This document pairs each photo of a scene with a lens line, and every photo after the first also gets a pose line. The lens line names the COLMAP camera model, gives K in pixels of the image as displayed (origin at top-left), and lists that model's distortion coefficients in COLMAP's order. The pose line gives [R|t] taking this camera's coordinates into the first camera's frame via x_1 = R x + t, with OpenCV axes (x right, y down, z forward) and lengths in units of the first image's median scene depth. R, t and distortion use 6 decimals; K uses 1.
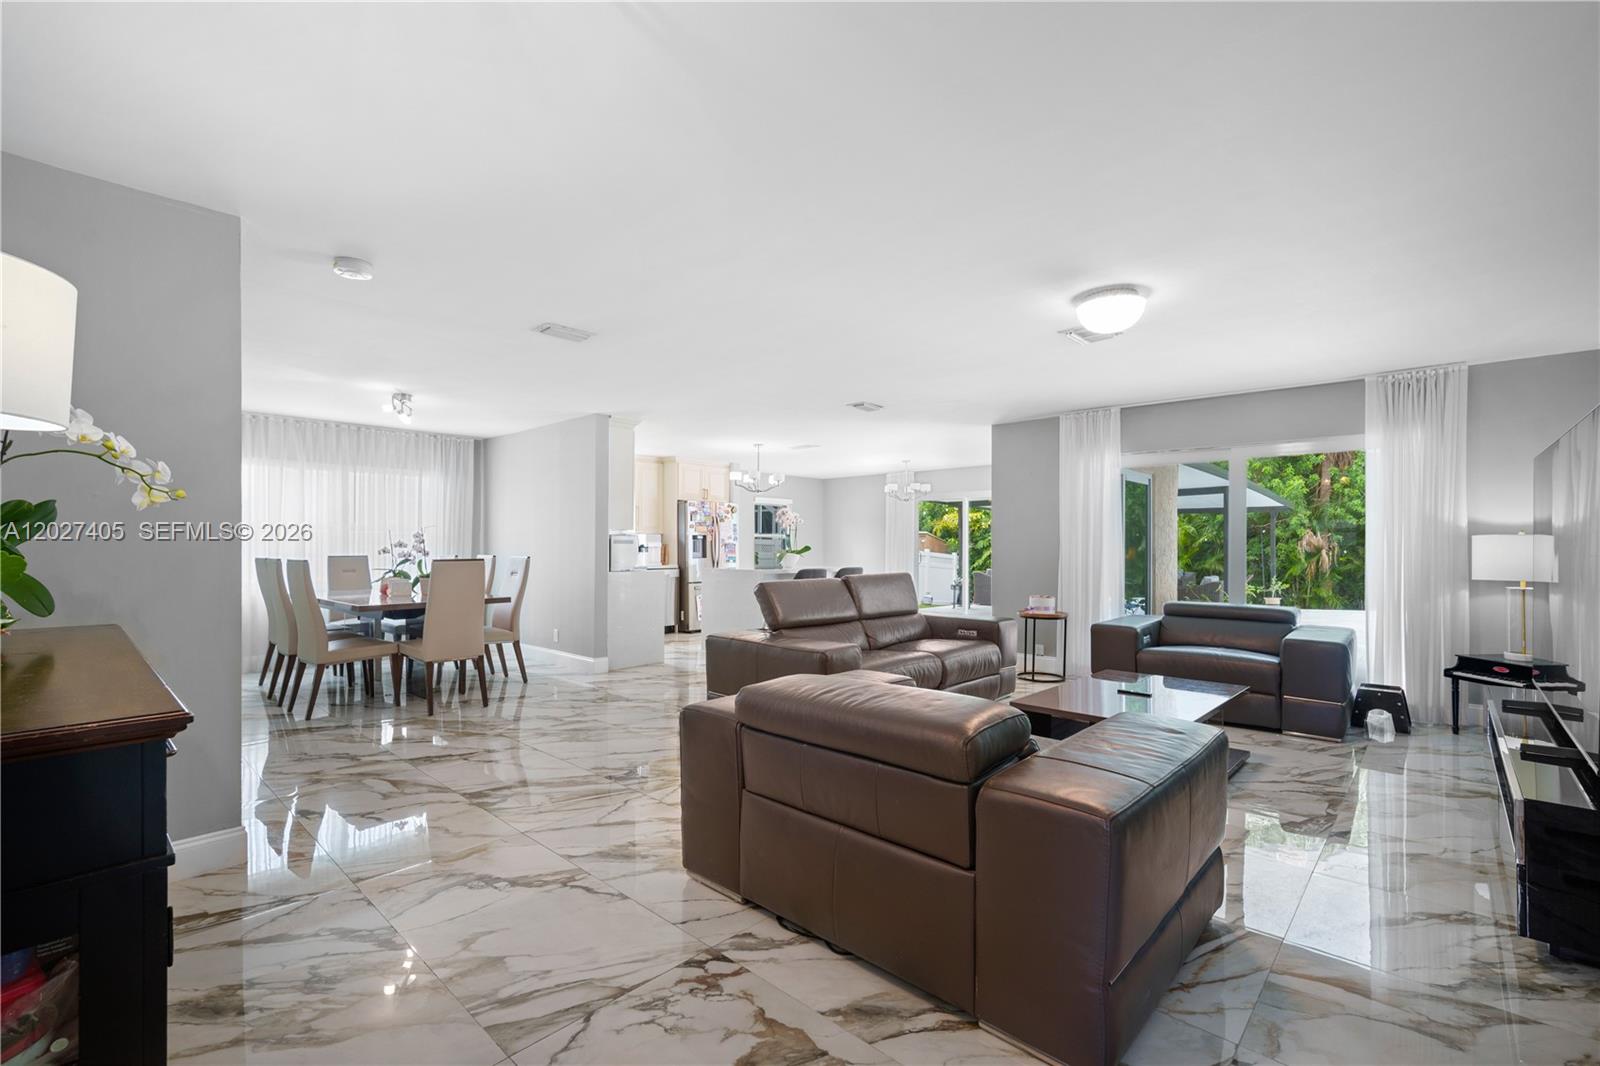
lens RADIAL K [[703.6, 0, 793.9], [0, 703.6, 537.6], [0, 0, 1]] dist [-0.000230, 0.000308]
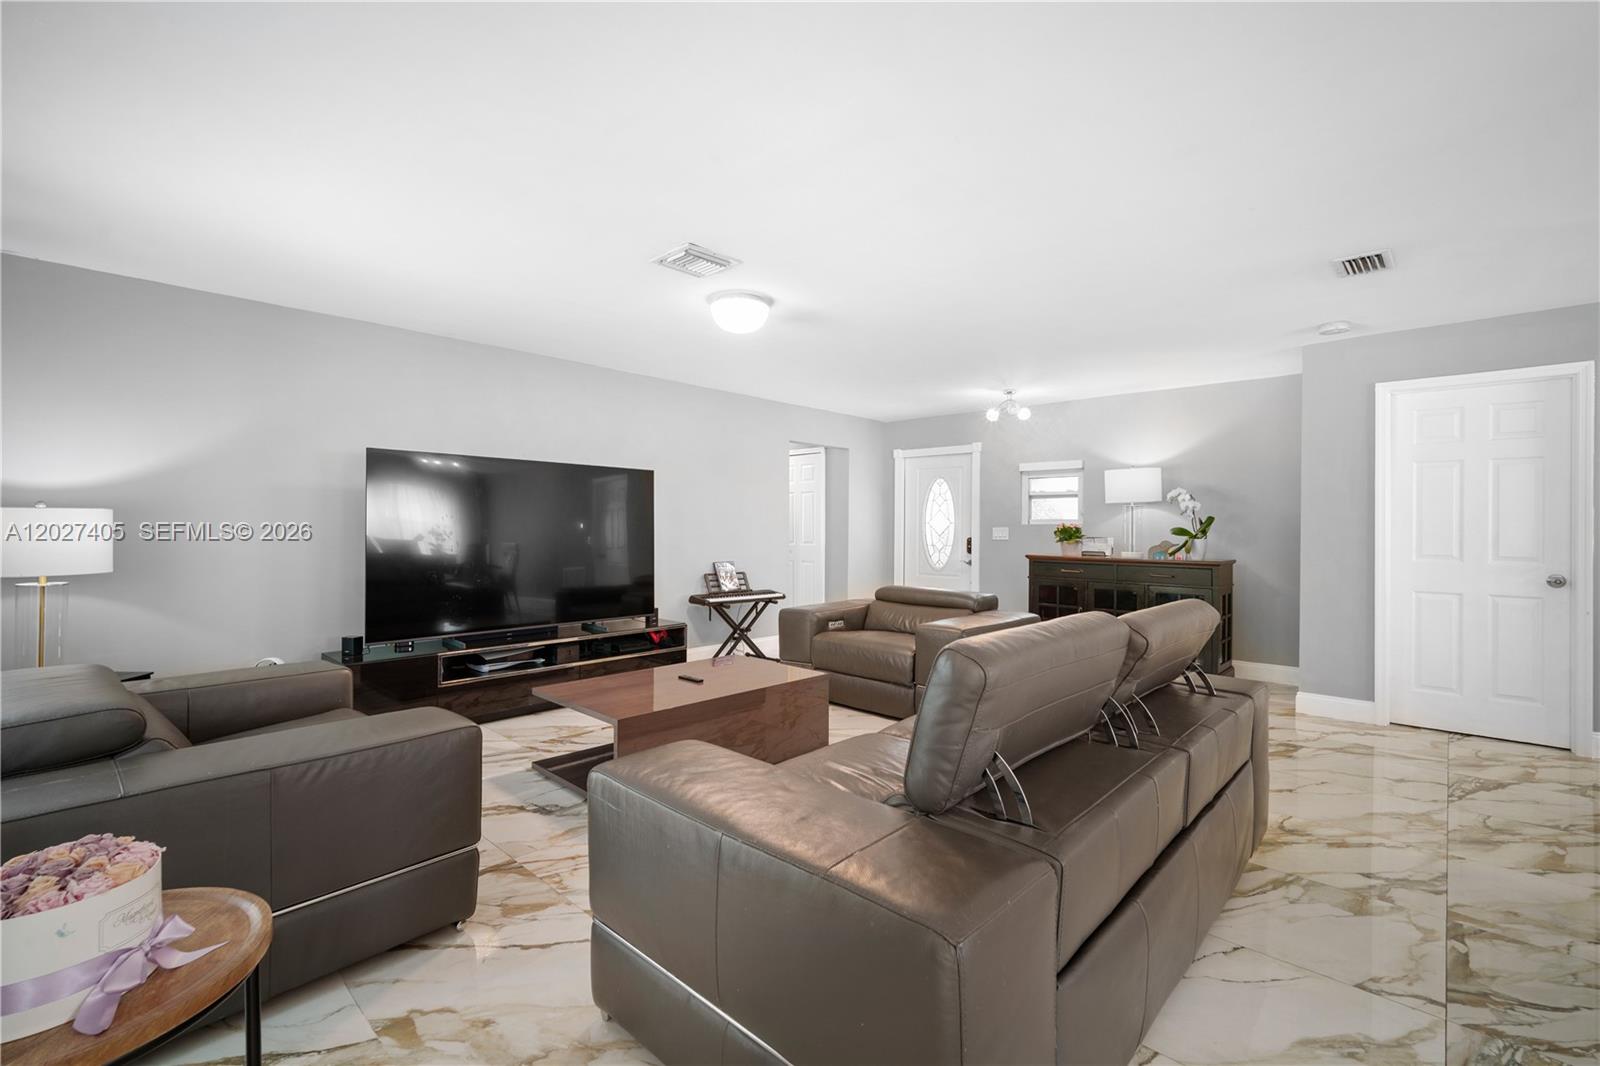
lens RADIAL K [[703.6, 0, 793.9], [0, 703.6, 537.6], [0, 0, 1]] dist [-0.000230, 0.000308]
pose [[-0.999896, -0.007213, -0.012507, 0.338516], [-0.007299, 0.999950, 0.006871, 0.016909], [0.012457, 0.006961, -0.999898, 1.885164]]
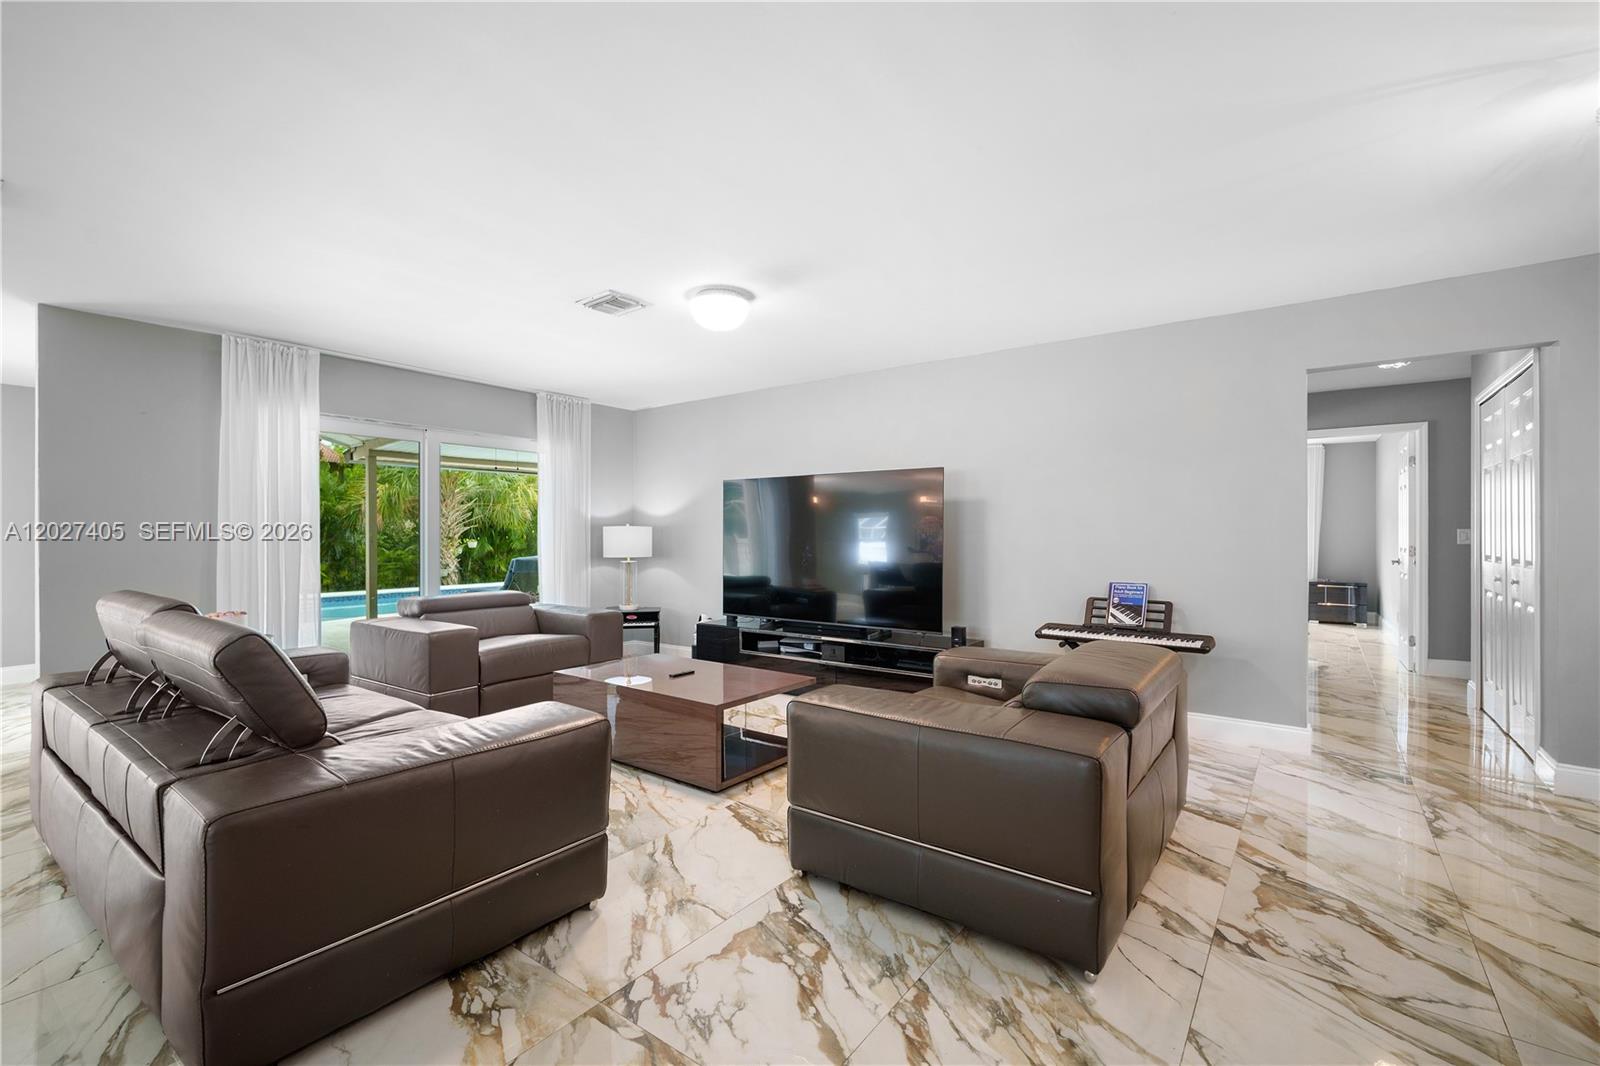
lens RADIAL K [[703.6, 0, 793.9], [0, 703.6, 537.6], [0, 0, 1]] dist [-0.000230, 0.000308]
pose [[-0.119733, -0.002947, 0.992802, -0.552853], [-0.010349, 0.999945, 0.001720, 0.013472], [-0.992752, -0.010069, -0.119757, 0.925875]]
